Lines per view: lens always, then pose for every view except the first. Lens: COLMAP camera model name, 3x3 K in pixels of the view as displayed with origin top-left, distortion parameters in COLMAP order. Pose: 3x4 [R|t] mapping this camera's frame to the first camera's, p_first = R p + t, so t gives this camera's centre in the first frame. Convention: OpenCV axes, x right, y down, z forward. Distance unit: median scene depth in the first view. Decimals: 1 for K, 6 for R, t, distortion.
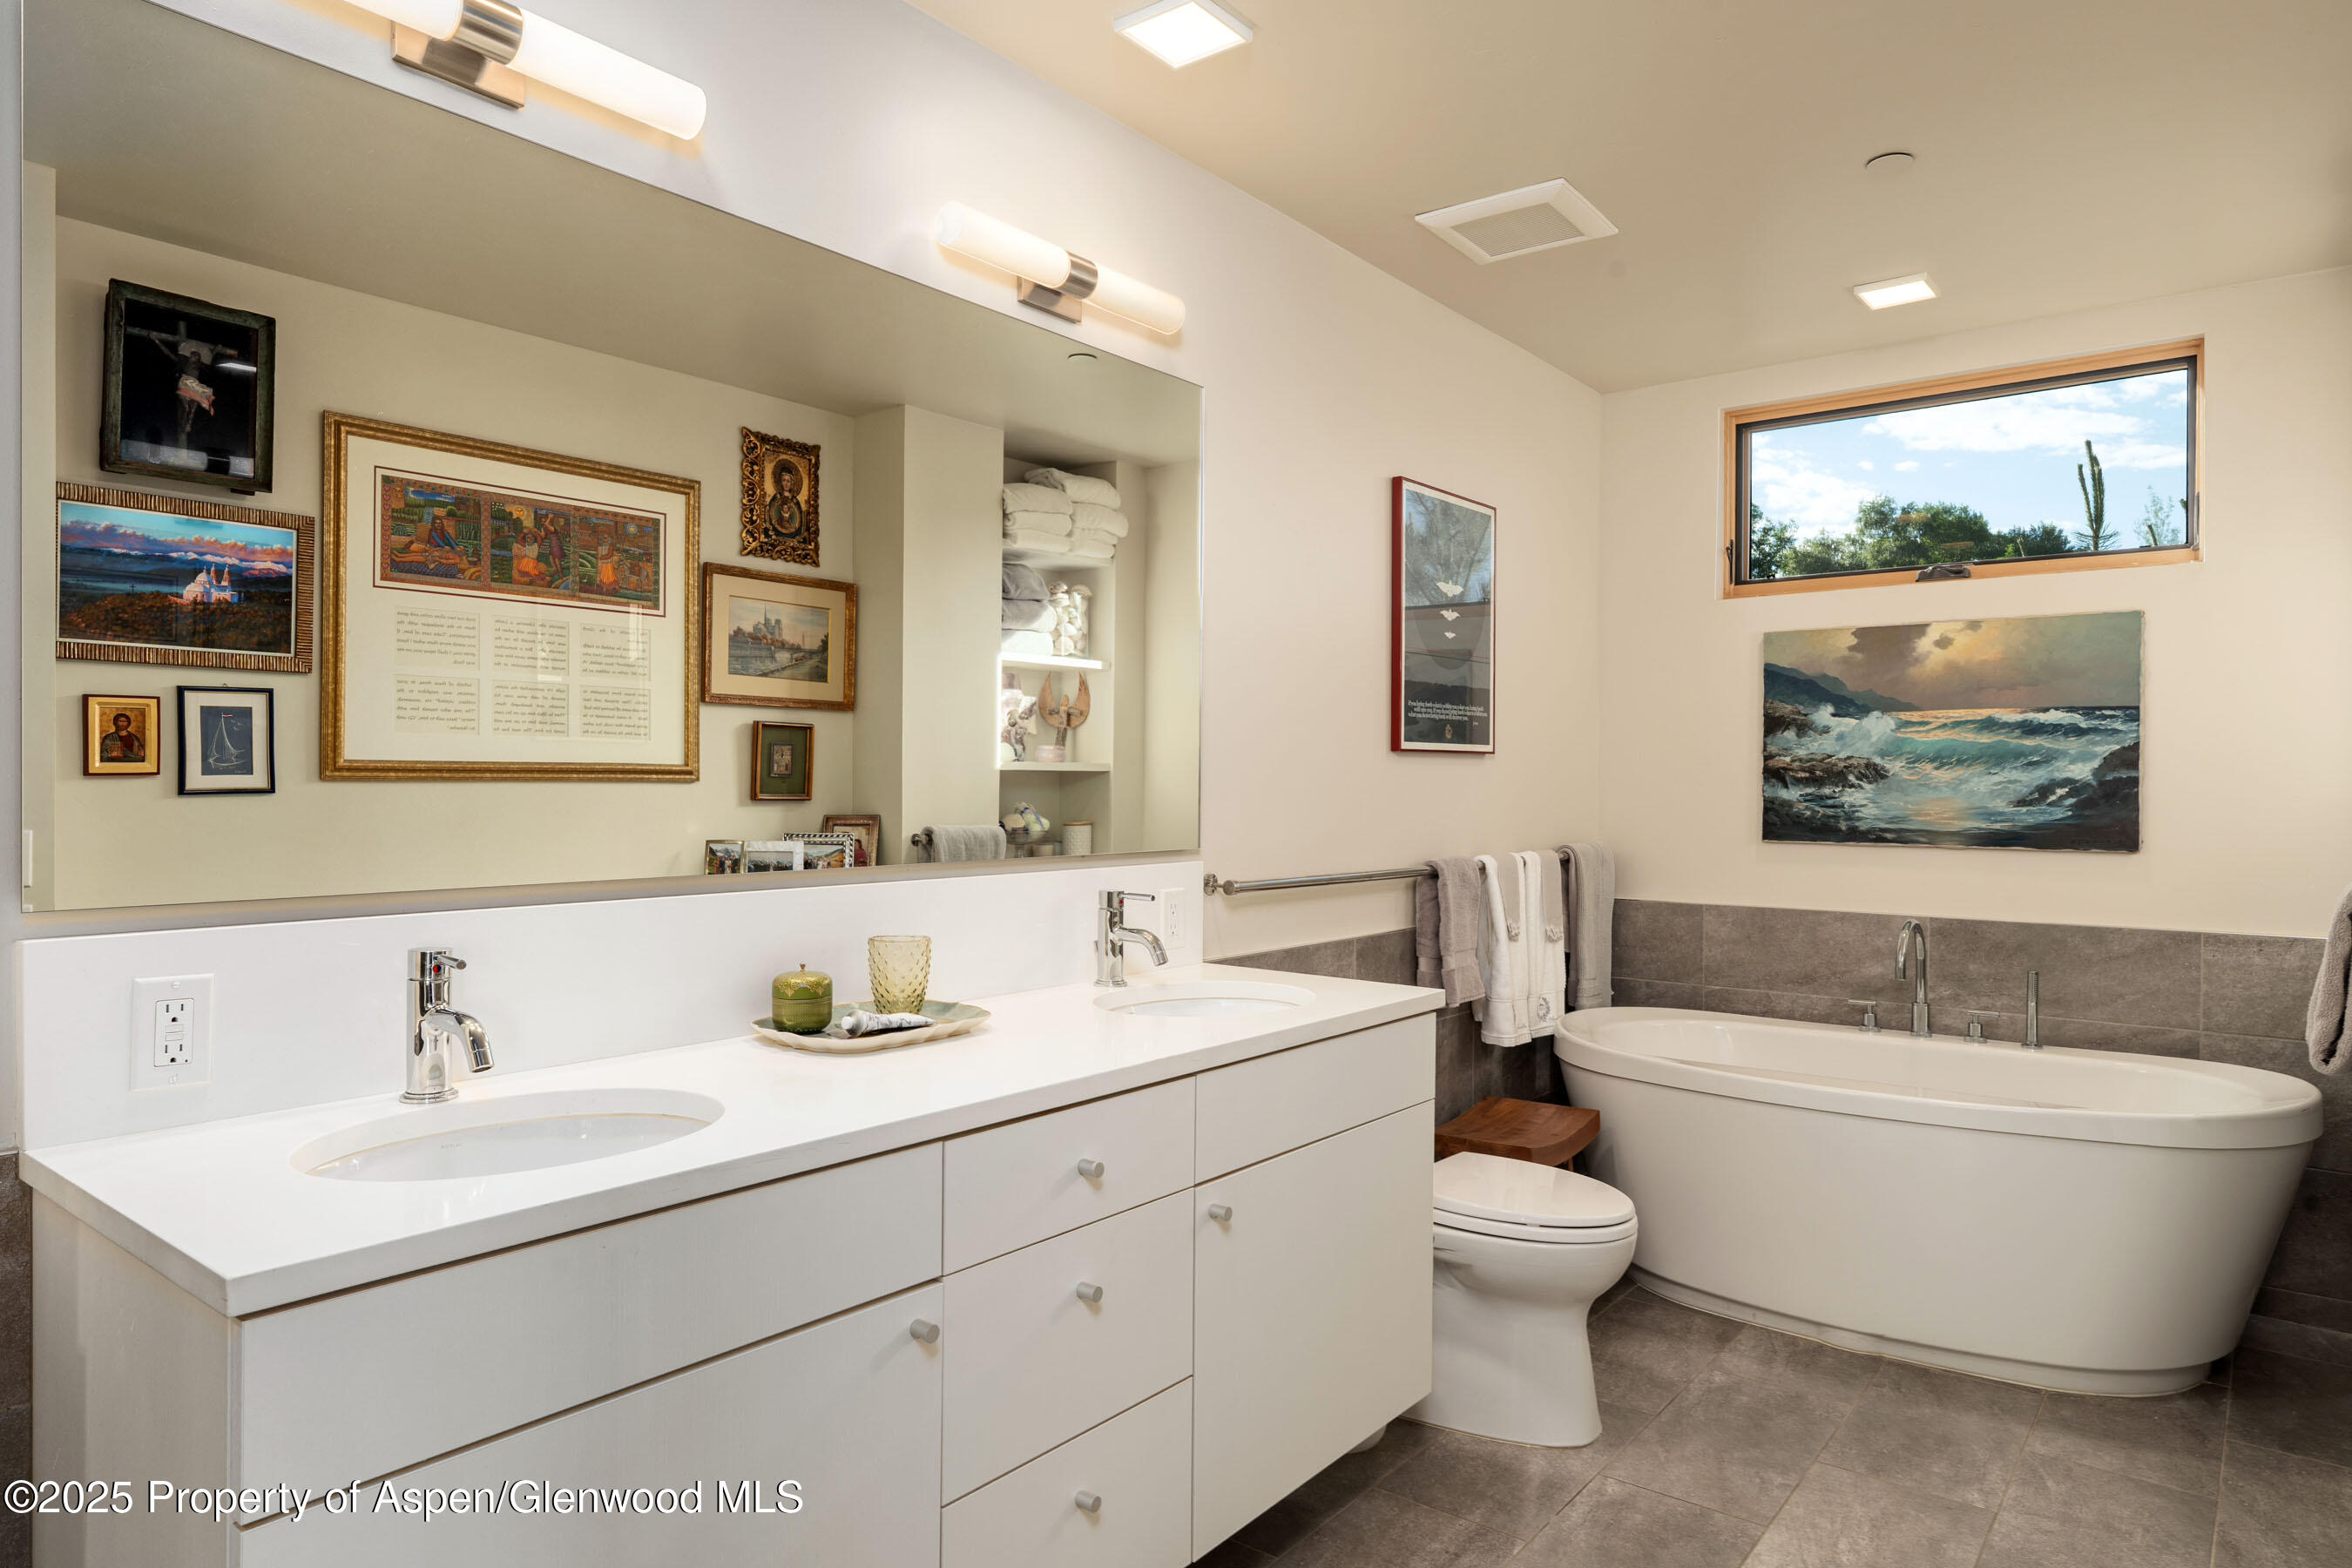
lens RADIAL K [[1425.4, 0, 1171.9], [0, 1425.4, 787.4], [0, 0, 1]] dist [-0.008223, 0.000387]
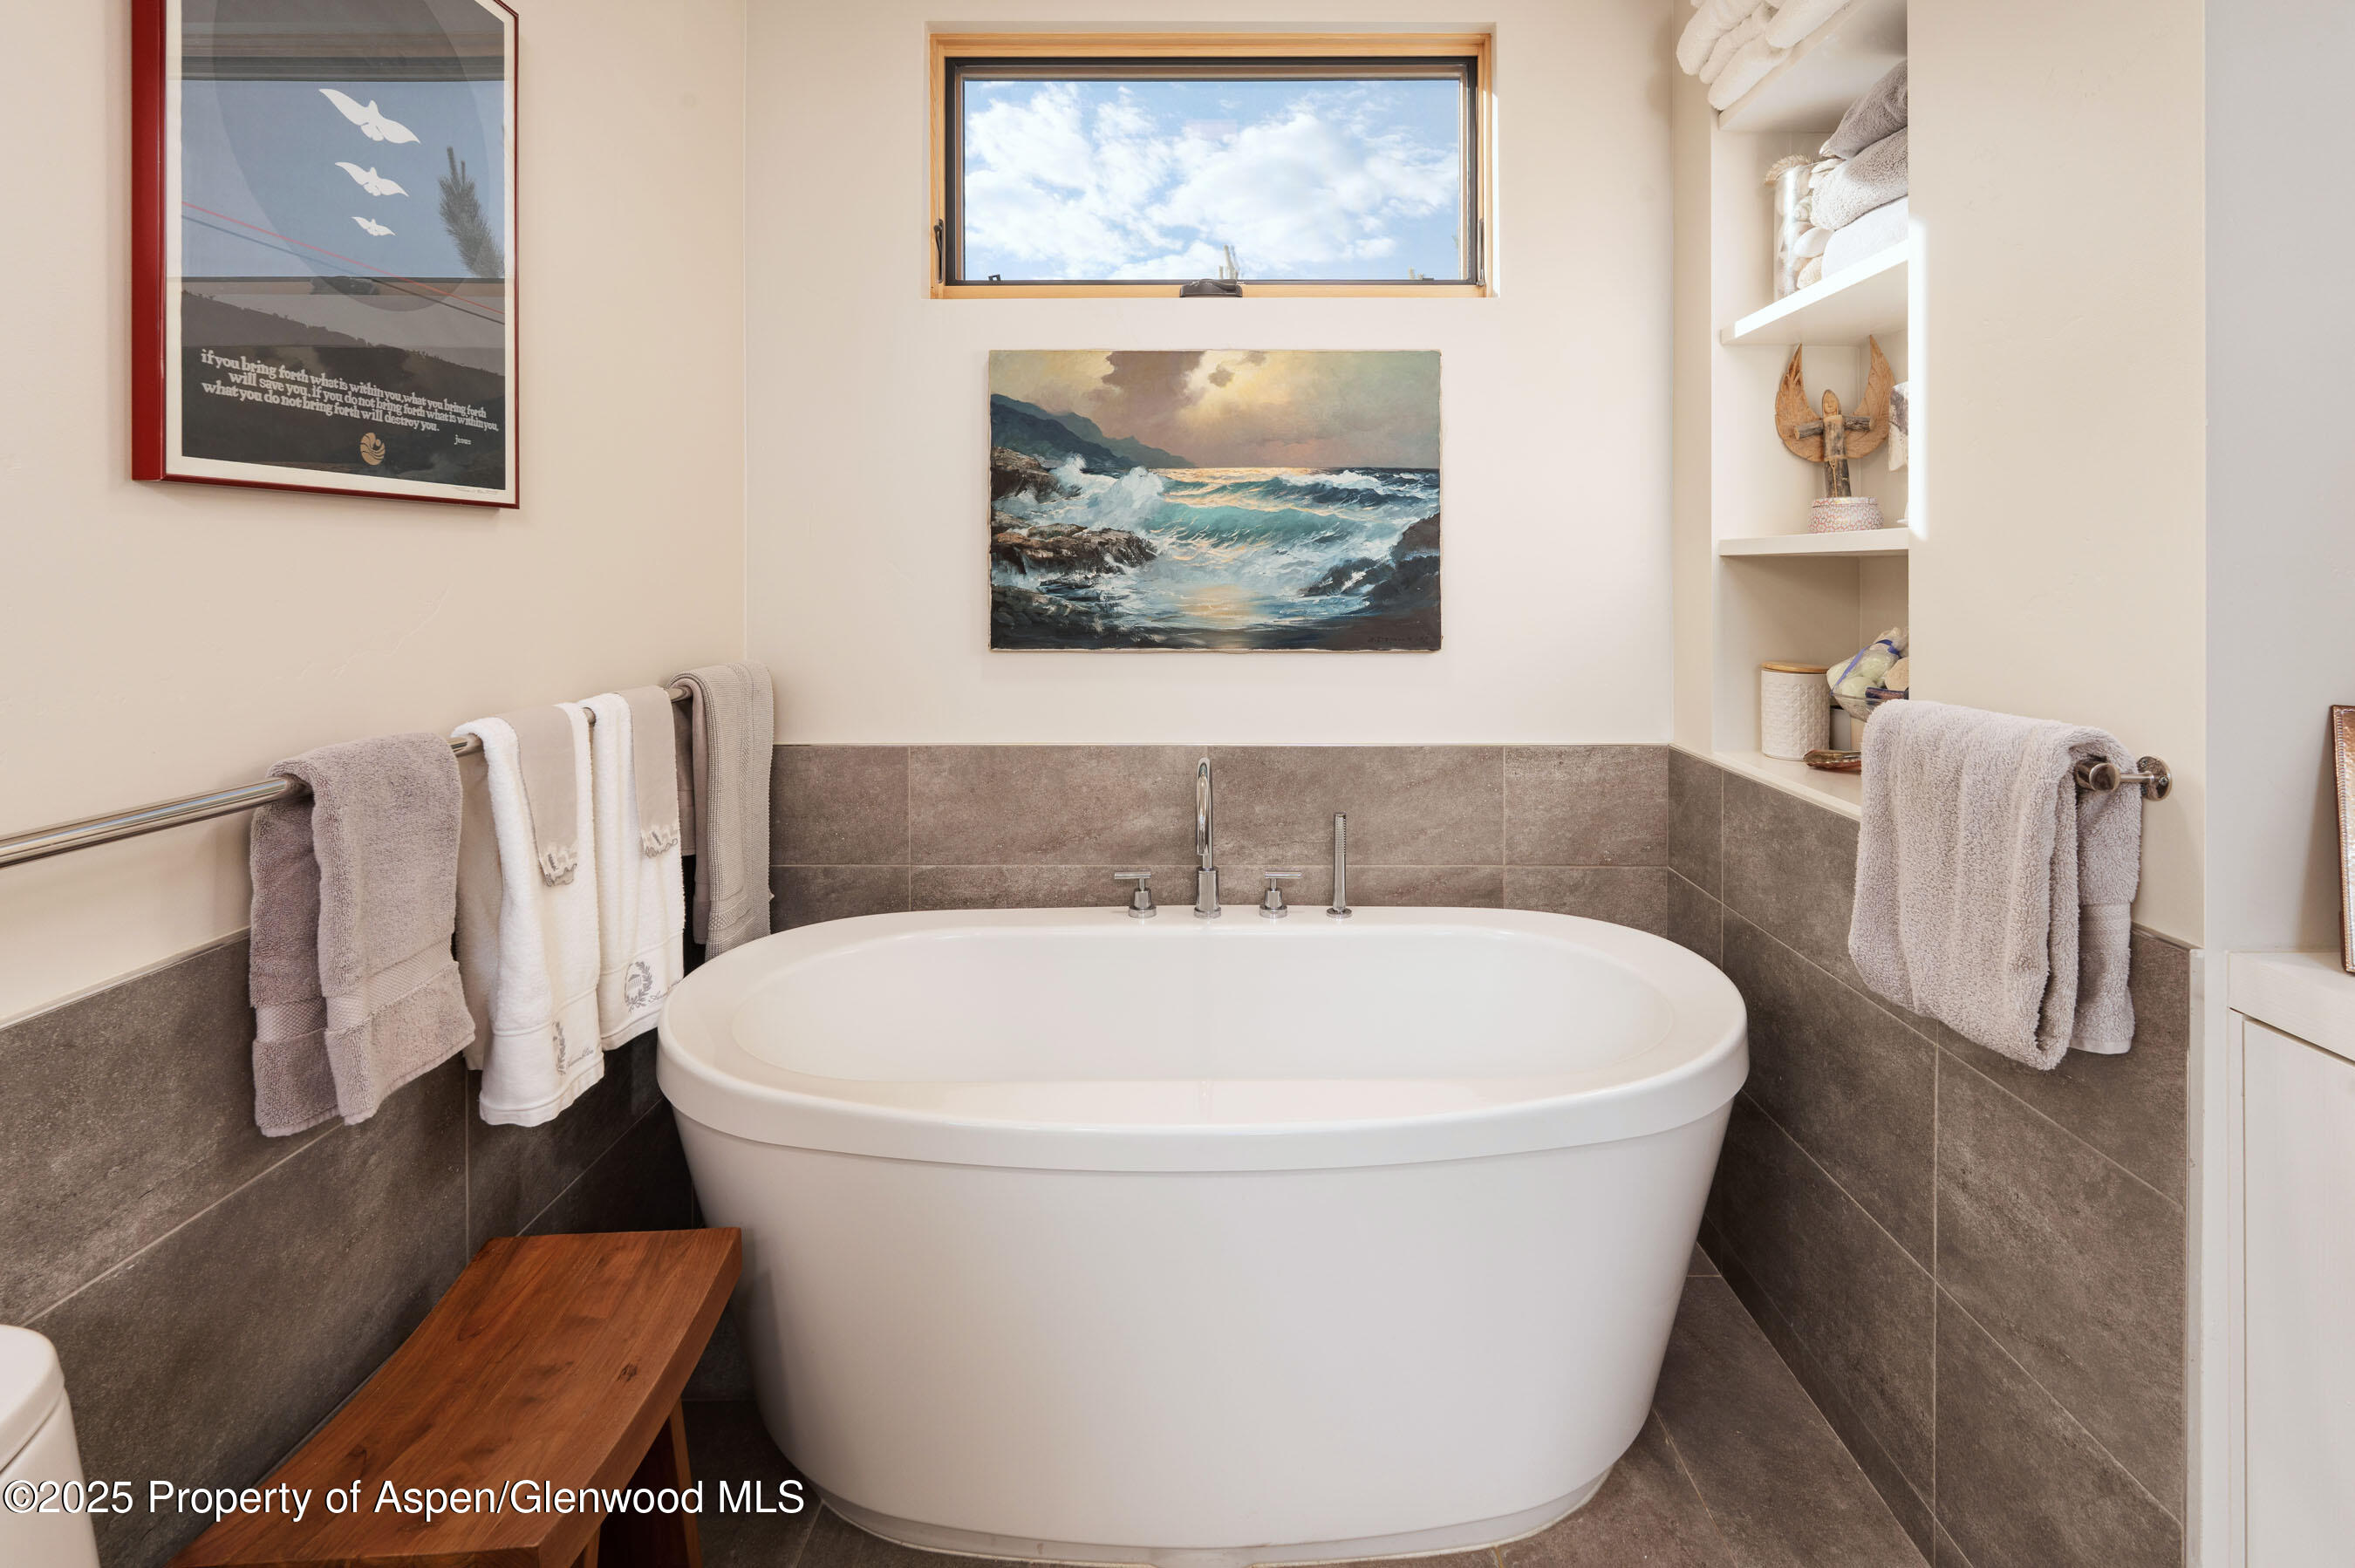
lens RADIAL K [[1059.9, 0, 1187.1], [0, 1059.9, 579.6], [0, 0, 1]] dist [-0.003698, 0.000040]
pose [[0.787328, -0.009643, 0.616459, 0.186320], [0.005482, 0.999948, 0.008640, -0.000601], [-0.616510, -0.003423, 0.787340, 0.578391]]
